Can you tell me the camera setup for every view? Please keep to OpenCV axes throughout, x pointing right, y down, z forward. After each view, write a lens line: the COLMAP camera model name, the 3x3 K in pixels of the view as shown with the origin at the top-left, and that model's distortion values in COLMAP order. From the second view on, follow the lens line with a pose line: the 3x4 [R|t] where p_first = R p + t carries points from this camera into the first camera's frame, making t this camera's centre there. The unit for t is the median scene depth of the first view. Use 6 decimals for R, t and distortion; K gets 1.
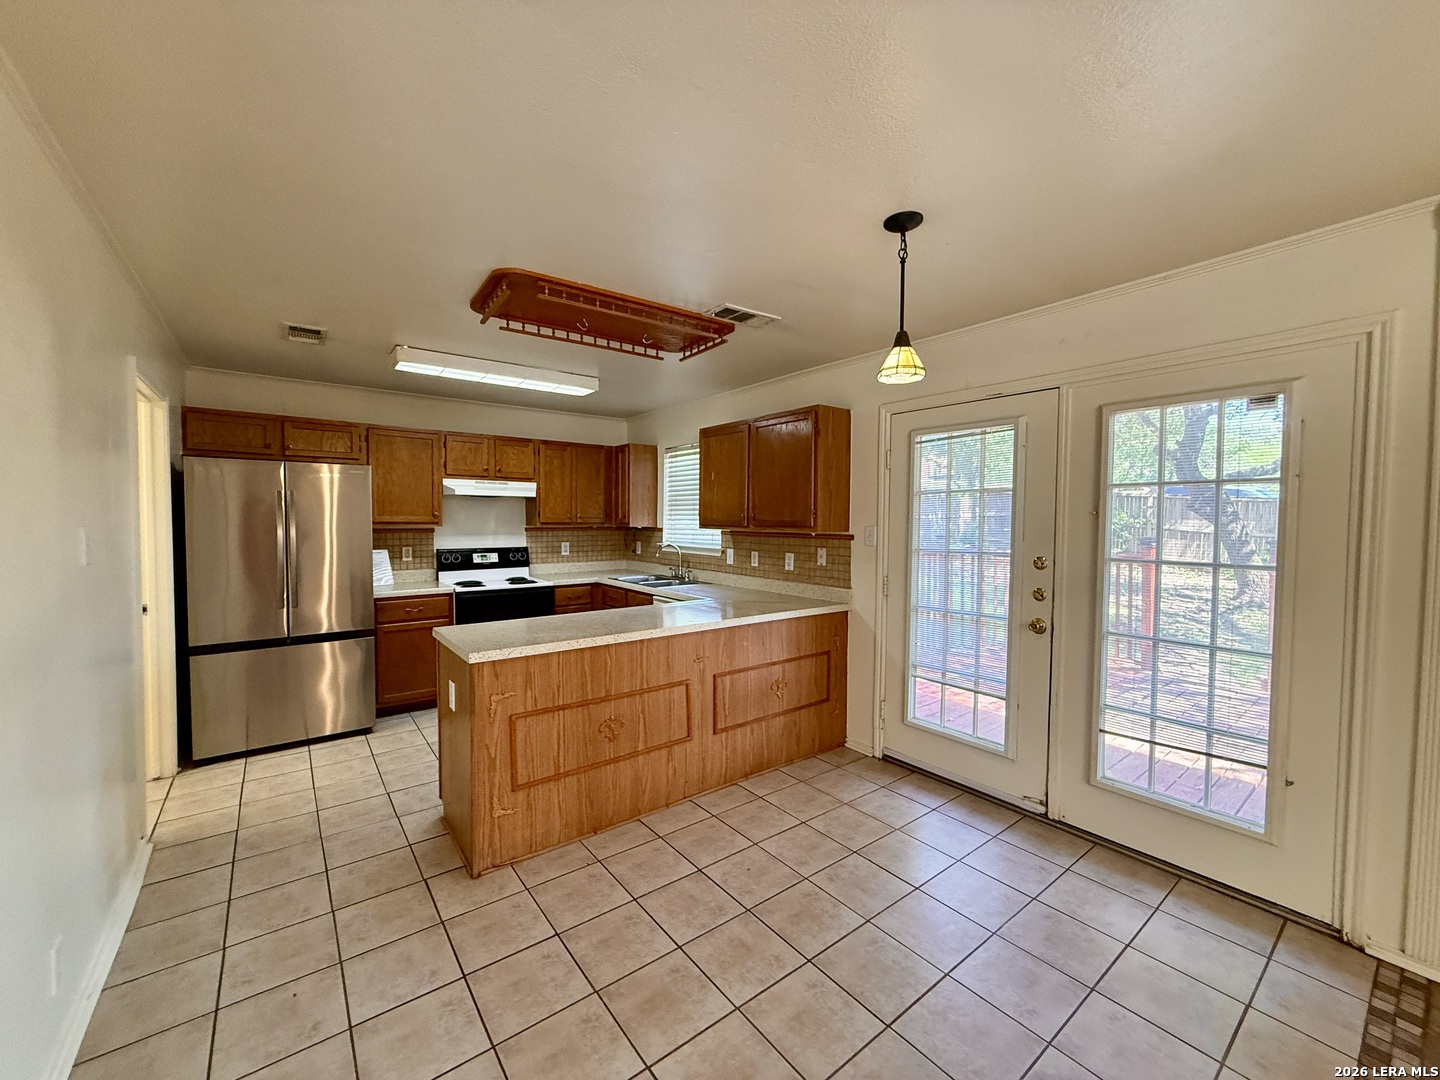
lens RADIAL K [[574.5, 0, 715.9], [0, 574.5, 540.2], [0, 0, 1]] dist [-0.000390, 0.000089]
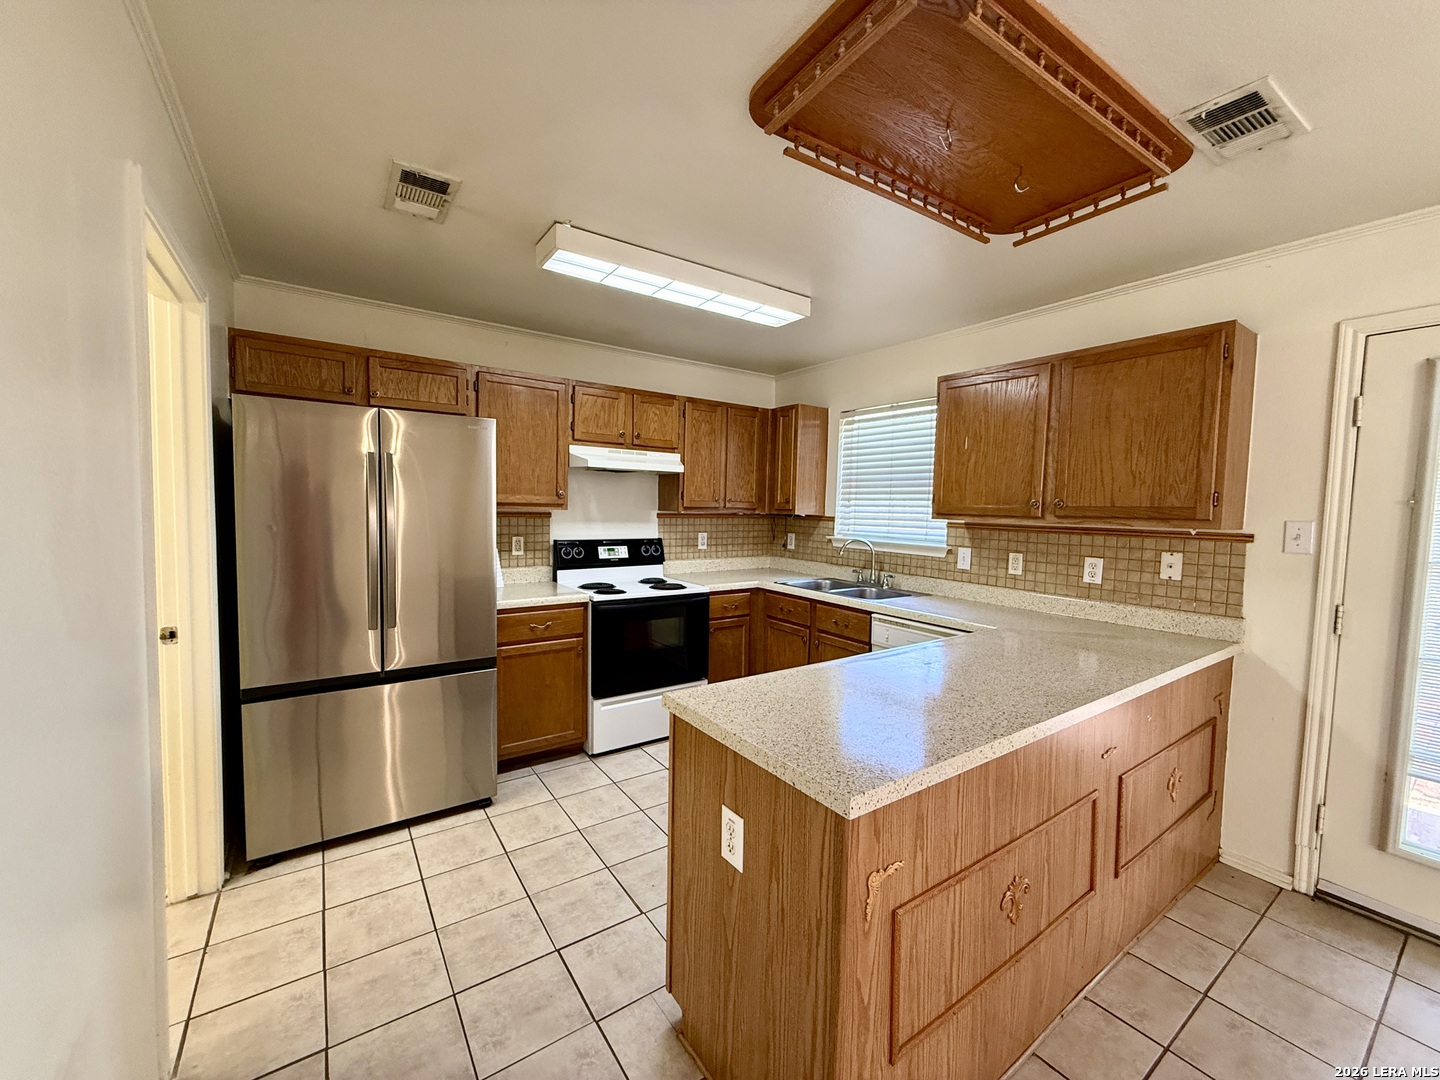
lens RADIAL K [[574.5, 0, 715.7], [0, 574.5, 540.3], [0, 0, 1]] dist [-0.000390, 0.000089]
pose [[0.998810, 0.018593, -0.045077, -0.325748], [-0.017564, 0.999578, 0.023136, -0.007066], [0.045489, -0.022316, 0.998716, 0.348742]]
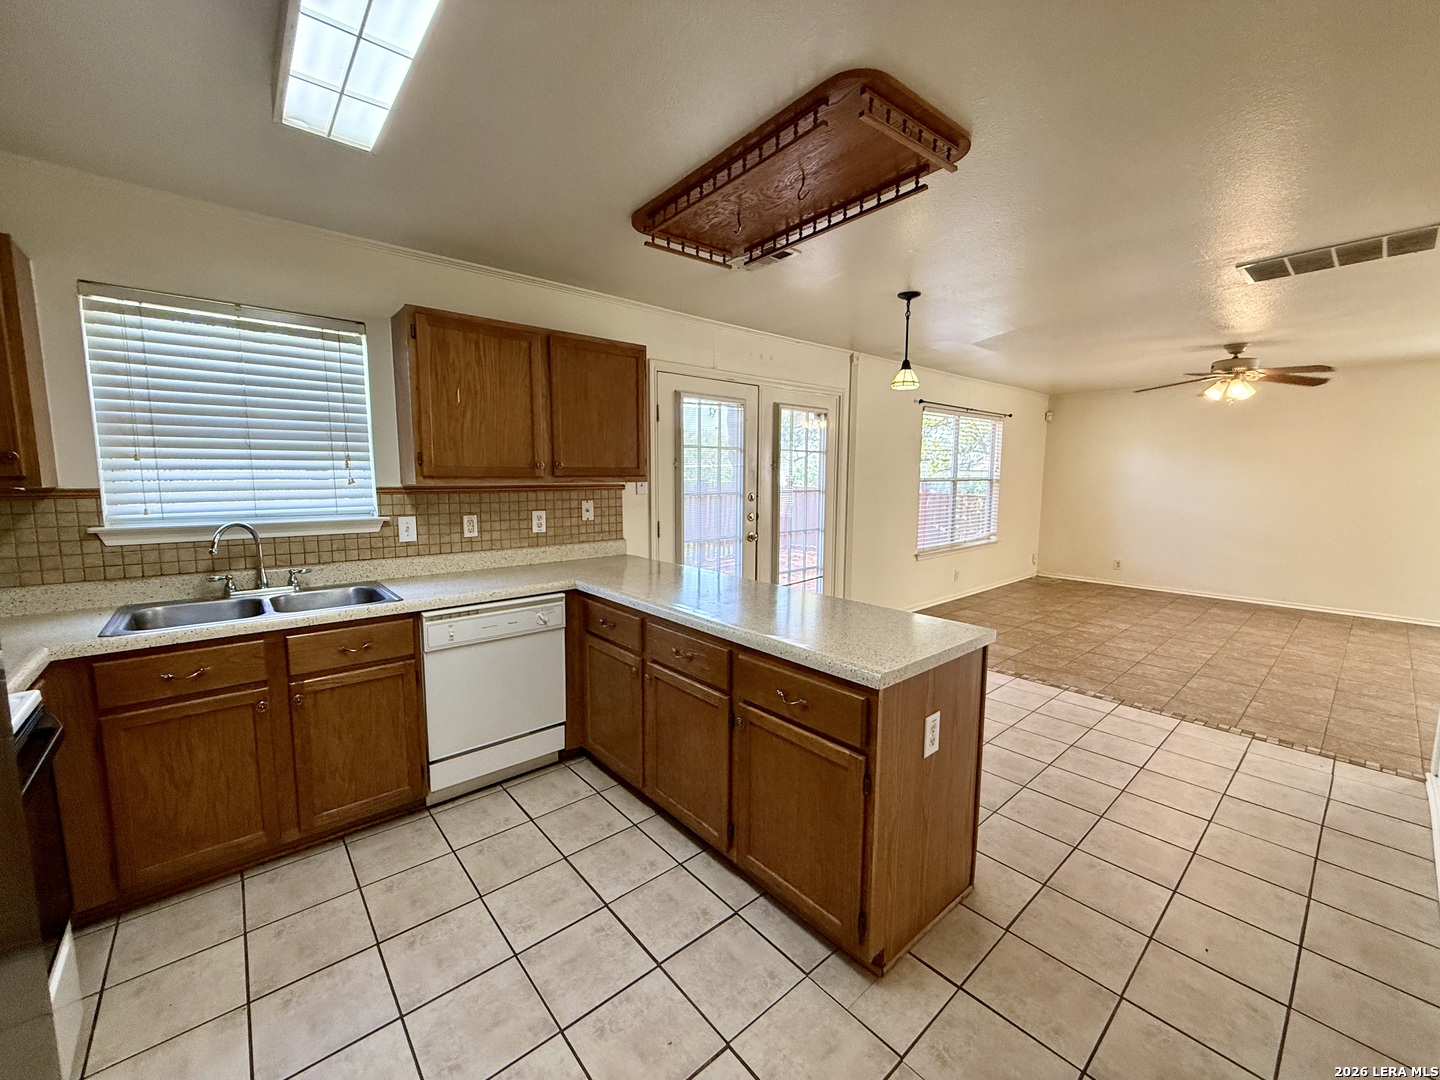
lens RADIAL K [[574.5, 0, 716.7], [0, 574.5, 540.5], [0, 0, 1]] dist [-0.000390, 0.000089]
pose [[-0.057047, -0.122534, 0.990823, -0.770015], [0.033393, 0.991650, 0.124559, -0.031682], [-0.997813, 0.040192, -0.052479, 0.910125]]
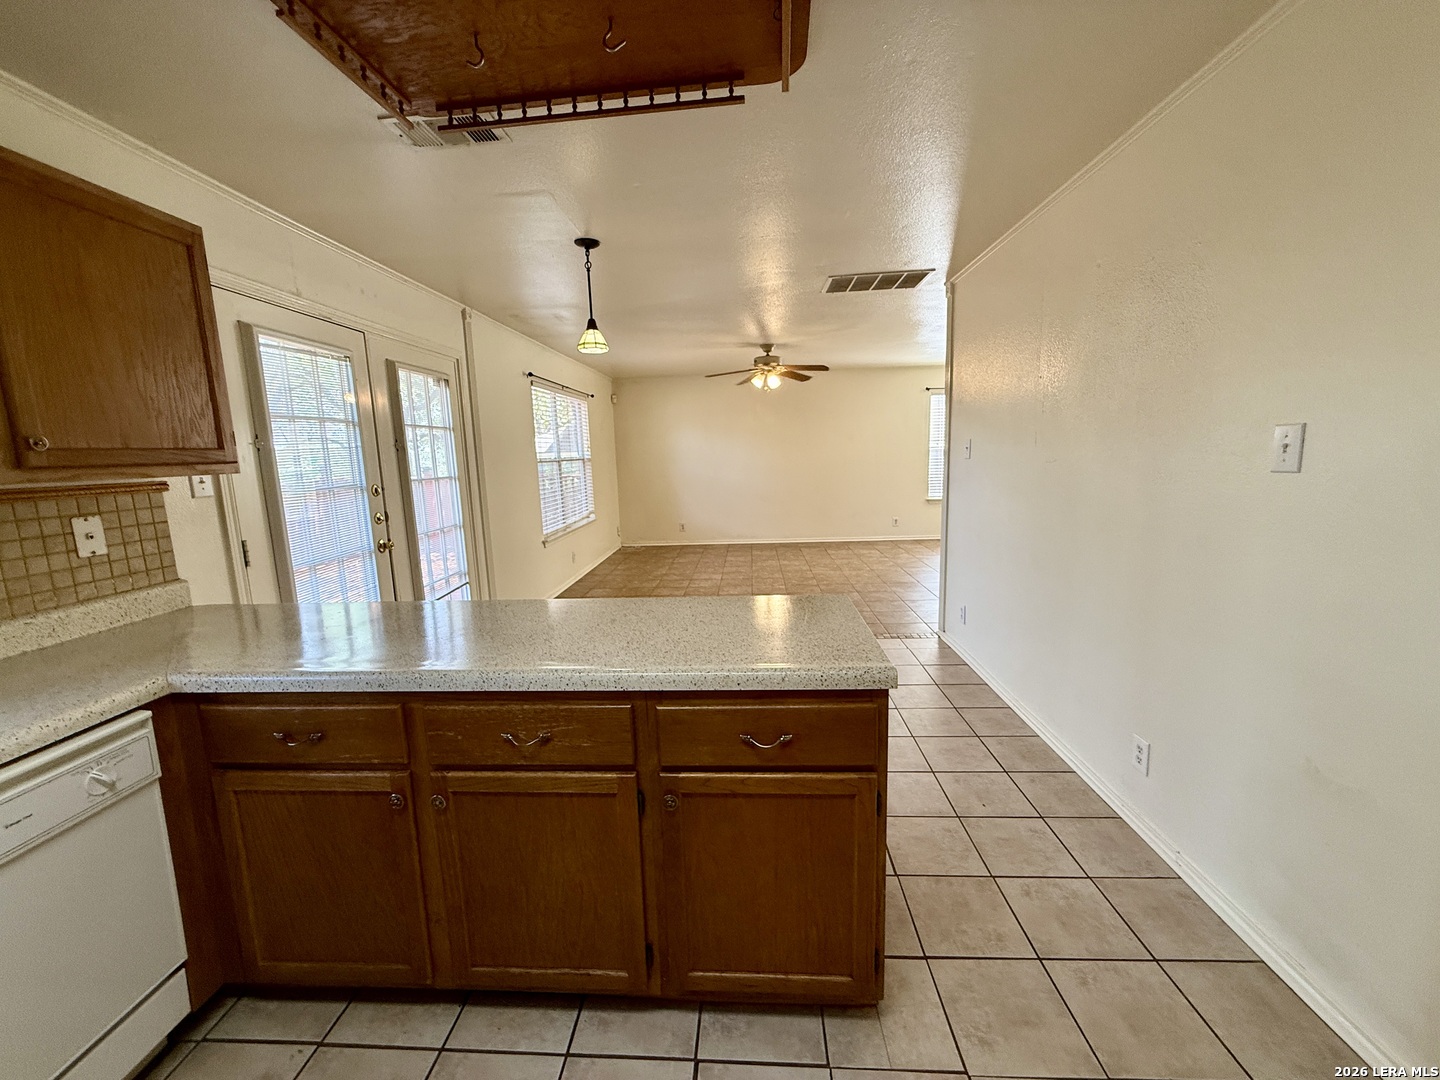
lens RADIAL K [[574.5, 0, 715.7], [0, 574.5, 540.5], [0, 0, 1]] dist [-0.000390, 0.000089]
pose [[-0.756612, -0.080783, 0.648855, -0.516769], [0.052997, 0.981497, 0.183996, -0.027071], [-0.651713, 0.173601, -0.738331, 1.086331]]
